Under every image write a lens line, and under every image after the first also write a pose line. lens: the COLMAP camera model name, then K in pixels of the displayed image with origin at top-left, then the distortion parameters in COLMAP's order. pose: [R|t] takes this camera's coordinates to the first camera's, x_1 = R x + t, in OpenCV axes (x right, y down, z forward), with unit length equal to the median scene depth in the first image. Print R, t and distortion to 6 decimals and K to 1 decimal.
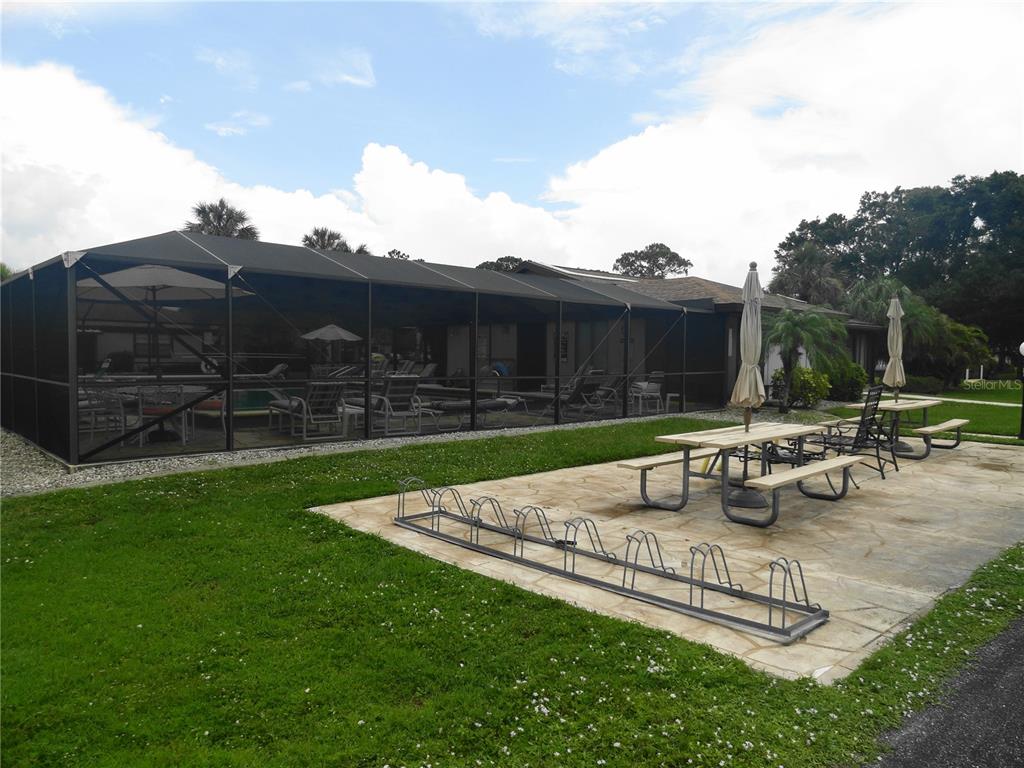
lens RADIAL K [[704.3, 0, 512.4], [0, 704.3, 386.5], [0, 0, 1]] dist [-0.003866, 0.008586]
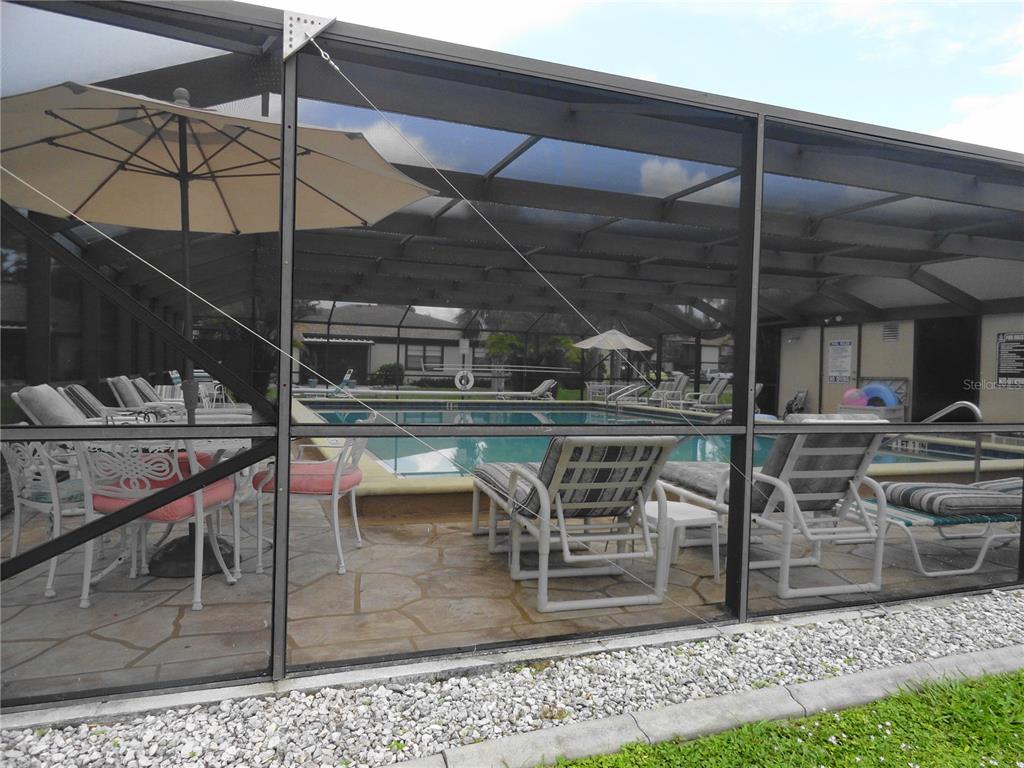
lens RADIAL K [[704.3, 0, 509.1], [0, 704.3, 385.4], [0, 0, 1]] dist [-0.003866, 0.008586]
pose [[0.924608, 0.022977, -0.380227, -0.082193], [-0.033779, 0.999192, -0.021760, -0.008347], [0.379420, 0.032963, 0.924637, 0.301391]]
